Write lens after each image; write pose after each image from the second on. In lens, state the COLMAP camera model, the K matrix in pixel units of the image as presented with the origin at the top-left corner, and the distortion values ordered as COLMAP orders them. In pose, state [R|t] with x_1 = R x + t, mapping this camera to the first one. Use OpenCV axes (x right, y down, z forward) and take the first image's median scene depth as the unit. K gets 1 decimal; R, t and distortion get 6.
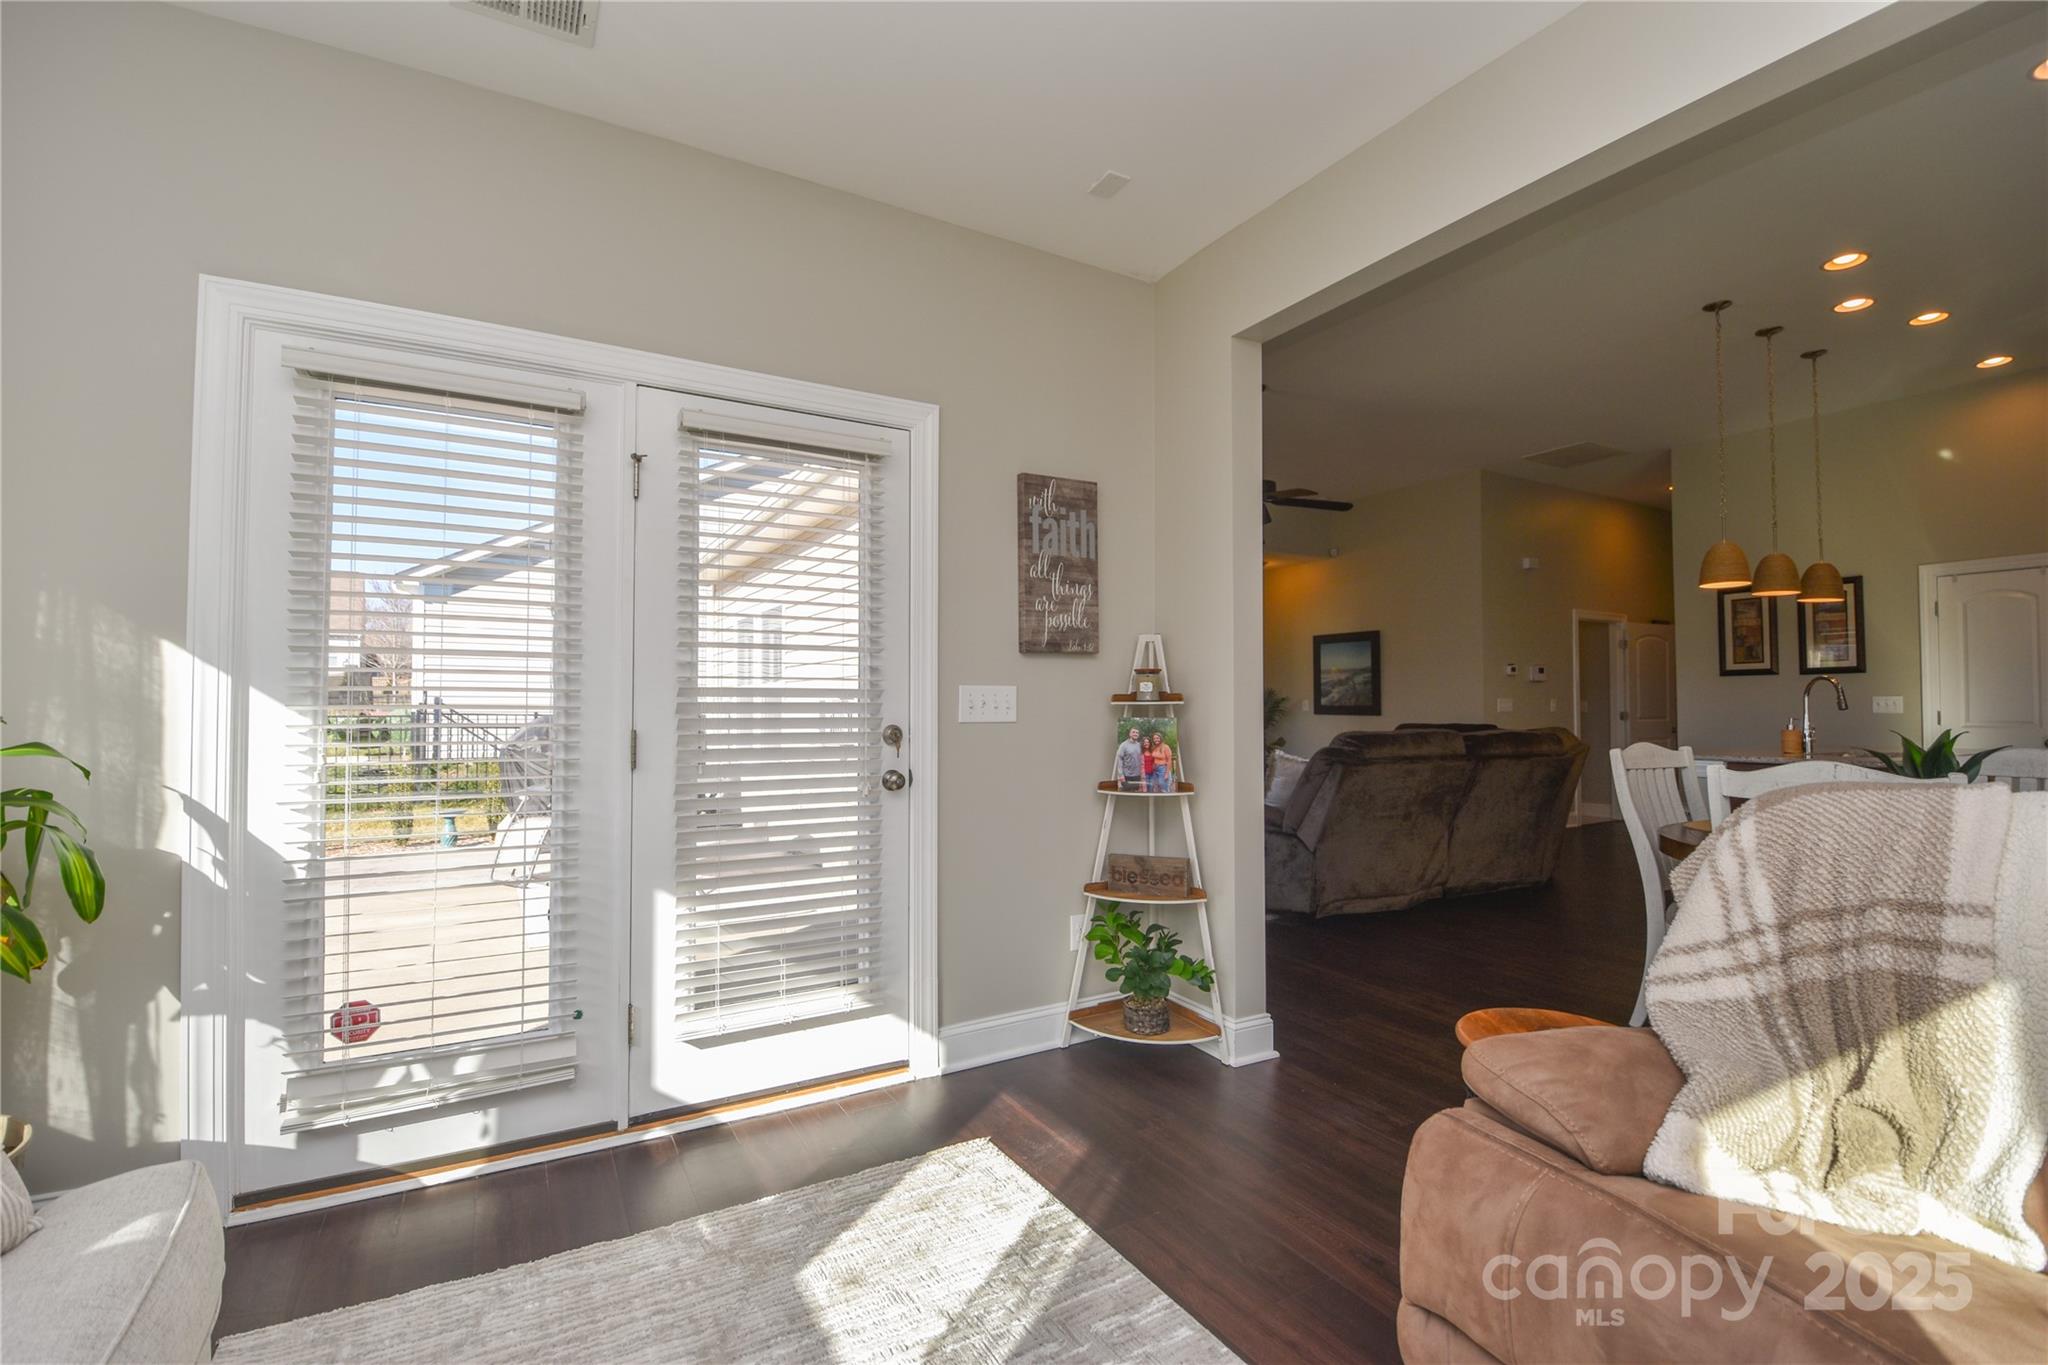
lens RADIAL K [[886.4, 0, 1014.1], [0, 886.4, 696.7], [0, 0, 1]] dist [0.001467, -0.018637]
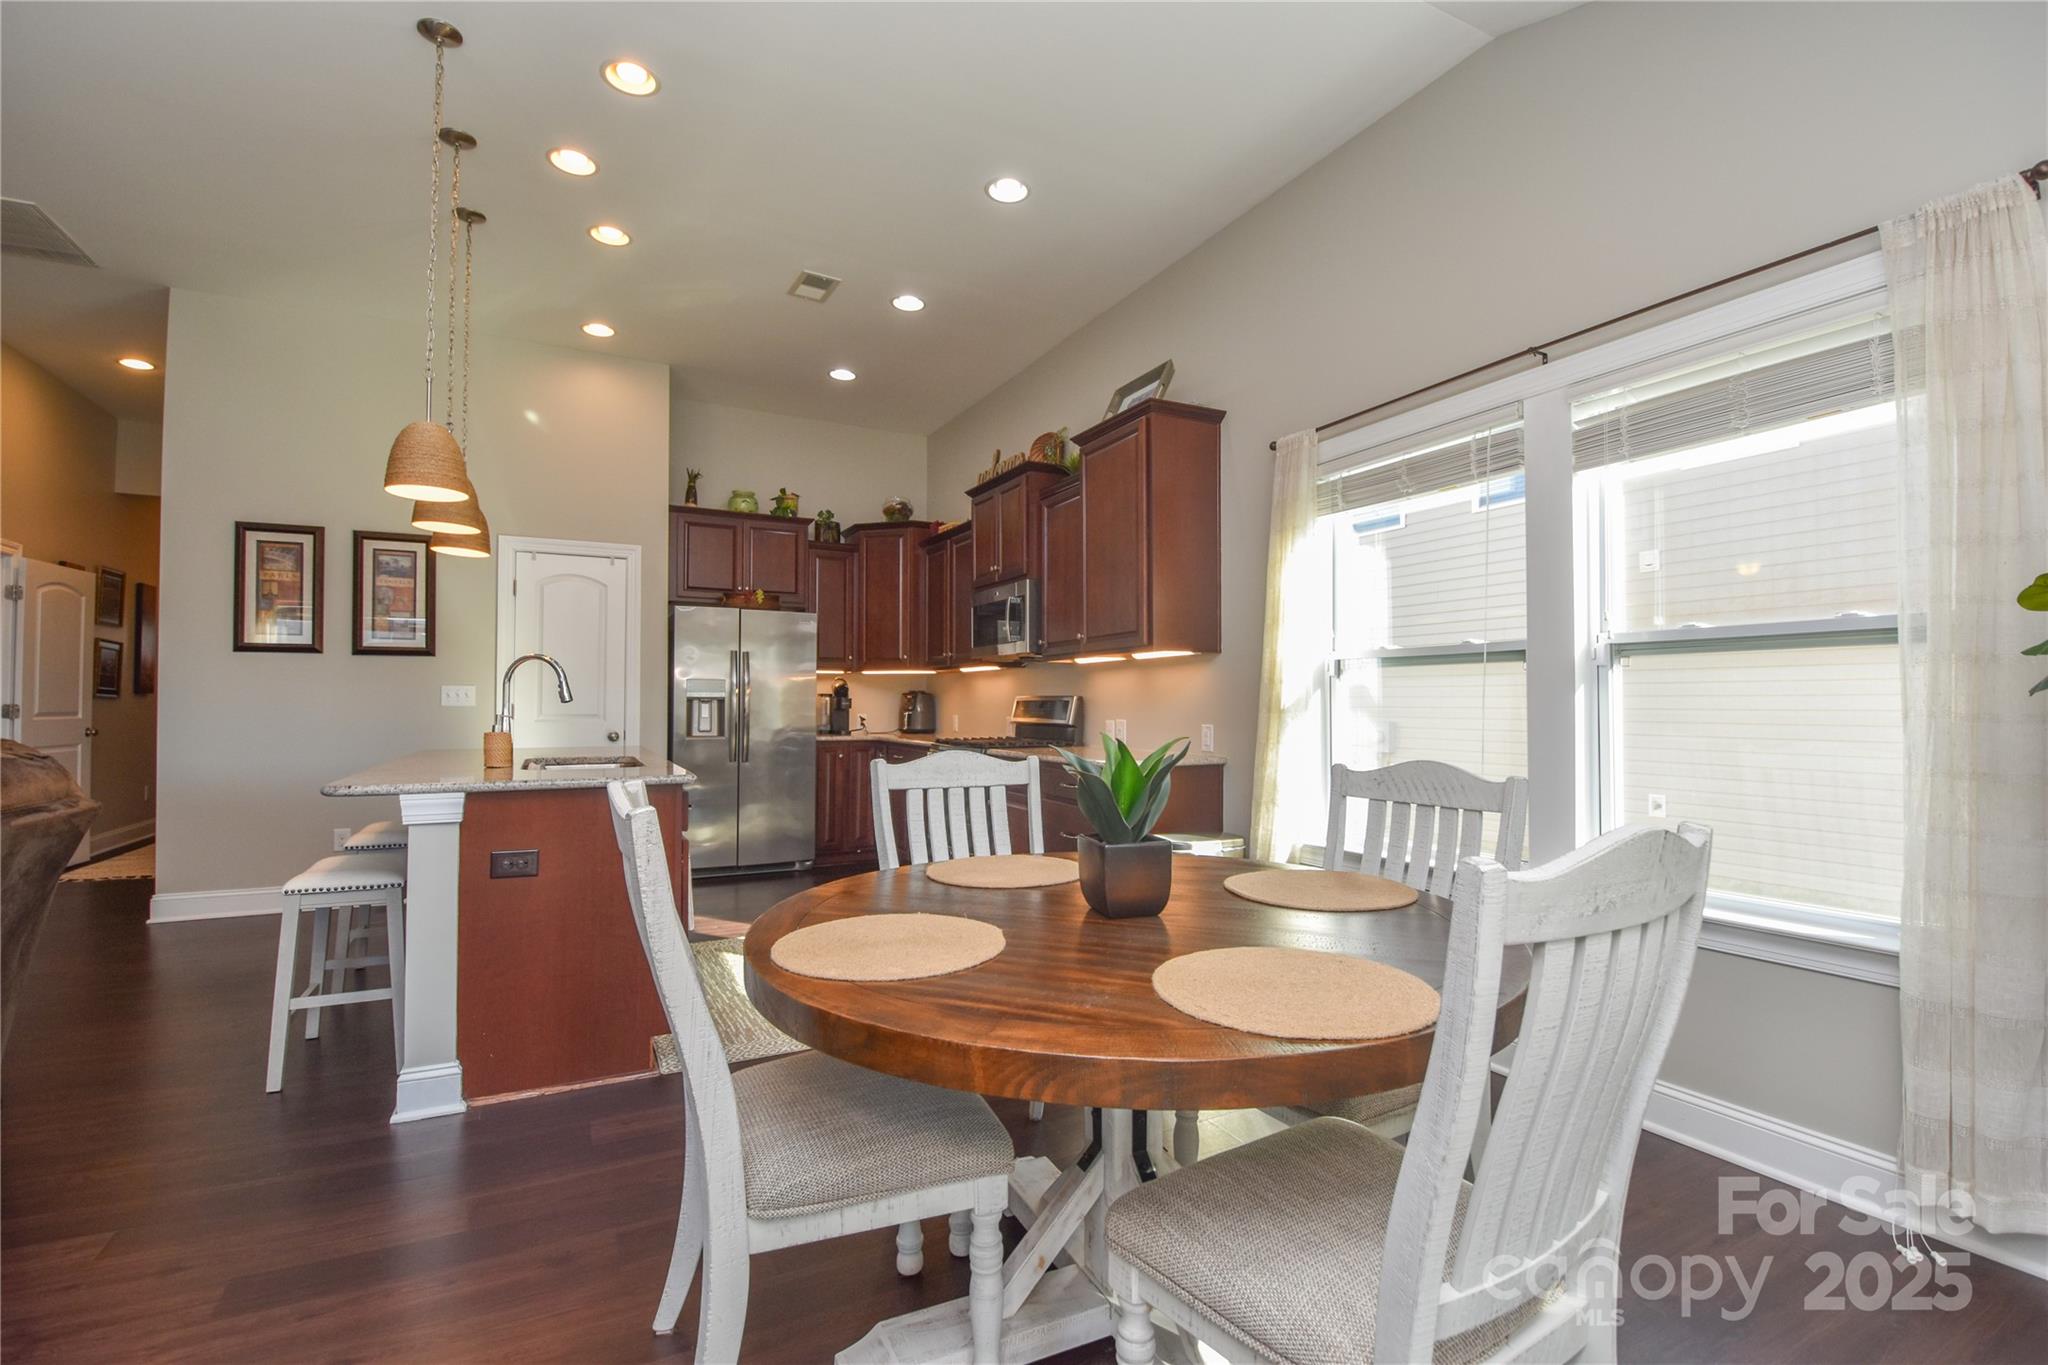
lens RADIAL K [[902.8, 0, 1029.6], [0, 902.8, 684.5], [0, 0, 1]] dist [0.006561, -0.016565]
pose [[0.023200, 0.020175, 0.999527, 0.116034], [-0.014532, 0.999698, -0.019841, 0.005693], [-0.999625, -0.014065, 0.023486, 0.325846]]
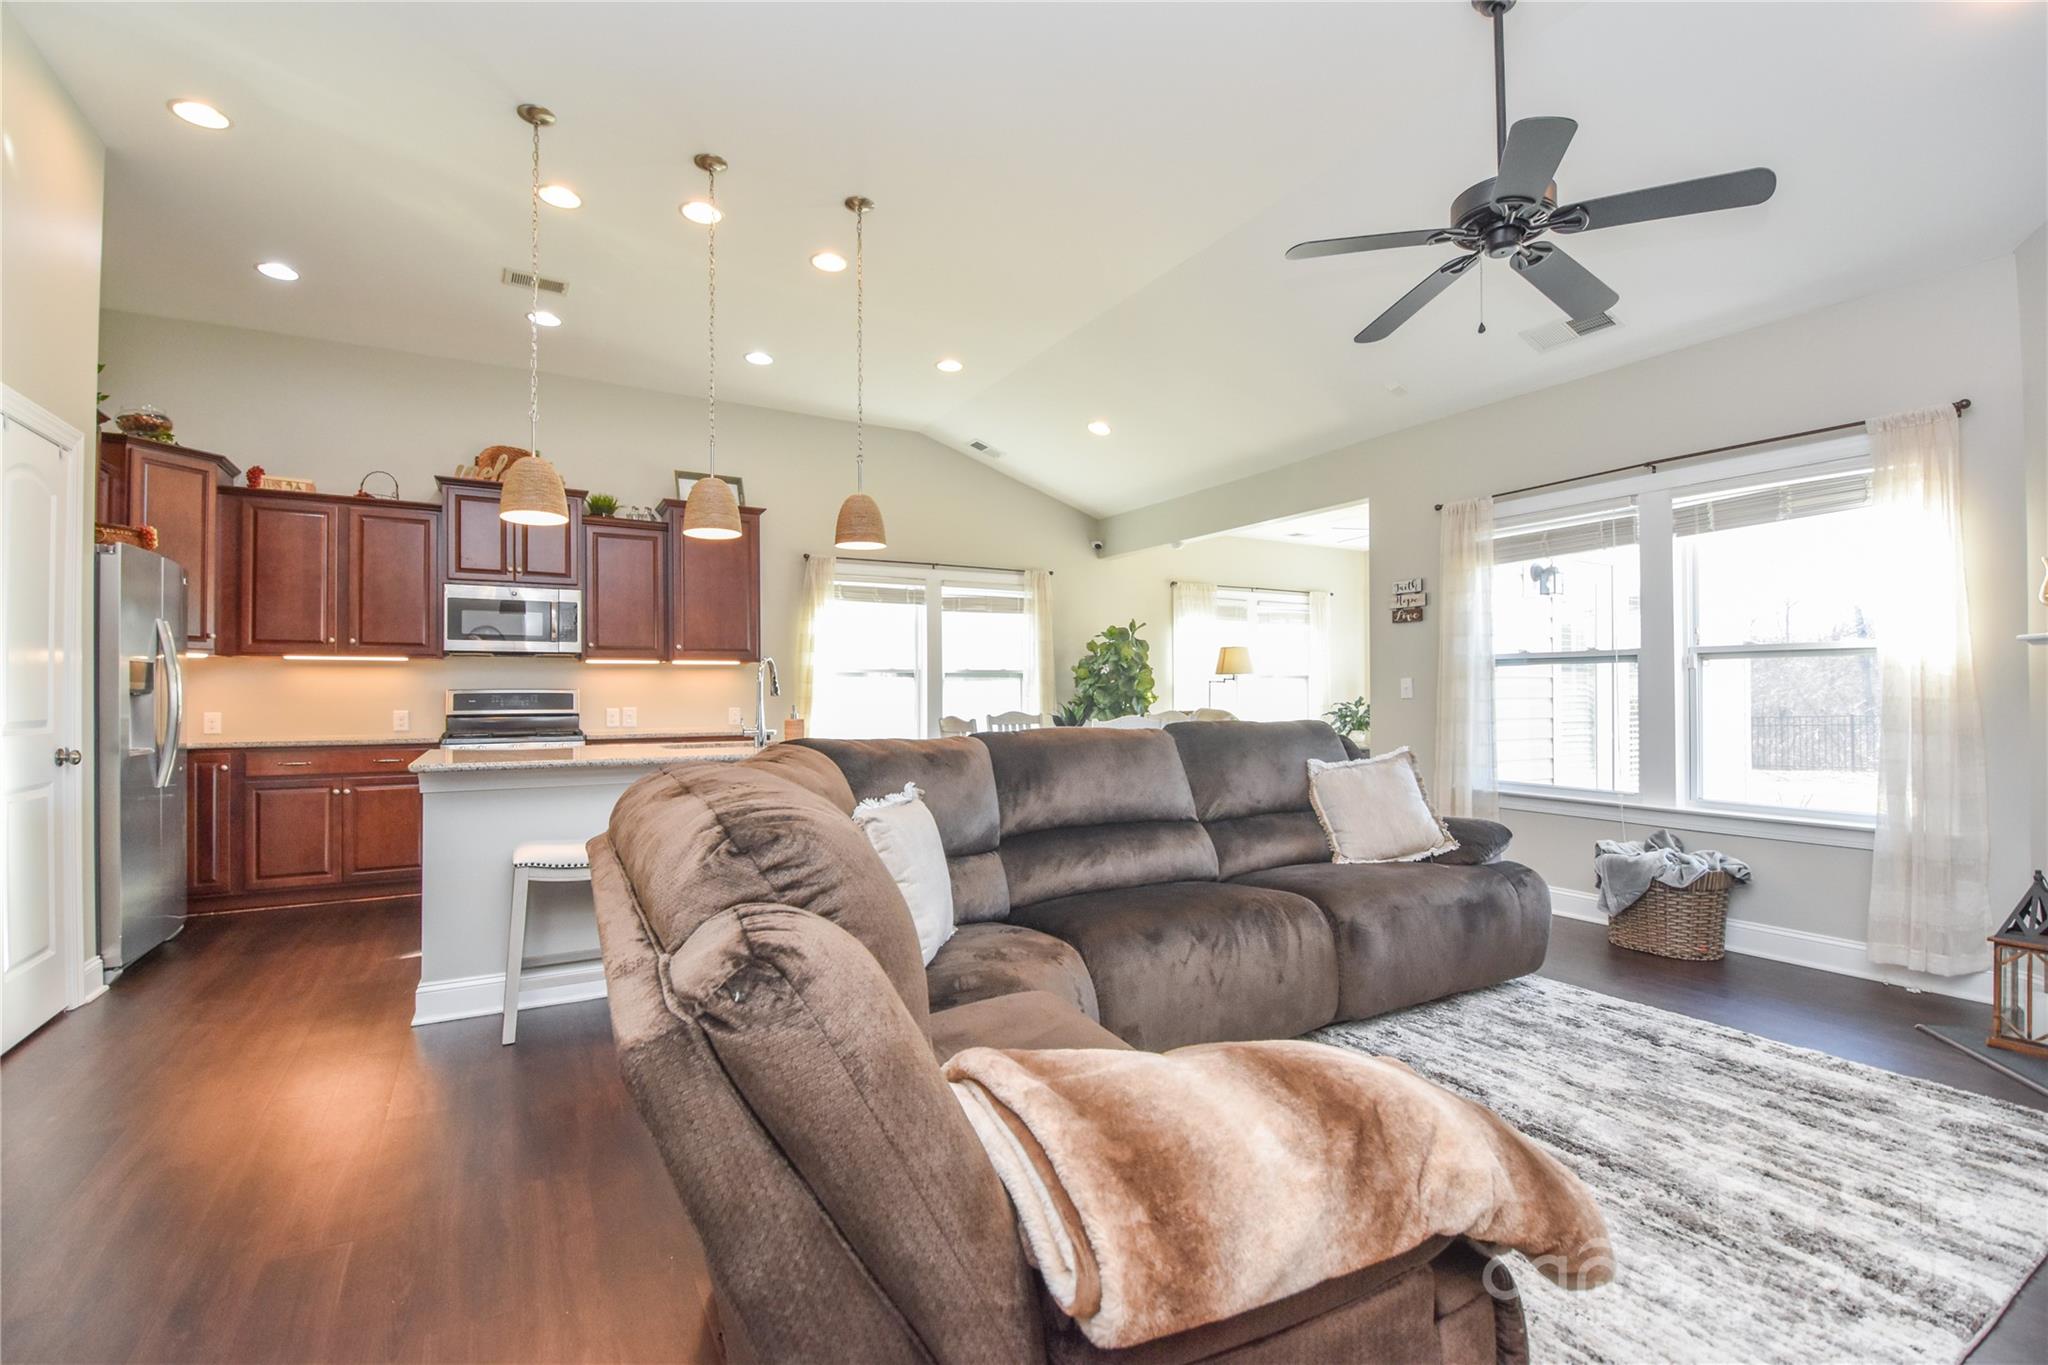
lens RADIAL K [[902.8, 0, 1029.6], [0, 902.8, 684.5], [0, 0, 1]] dist [0.006561, -0.016565]
pose [[-0.999617, 0.002971, -0.027503, 0.383932], [0.003592, 0.999739, -0.022548, 0.014703], [0.027429, -0.022638, -0.999367, 1.059767]]
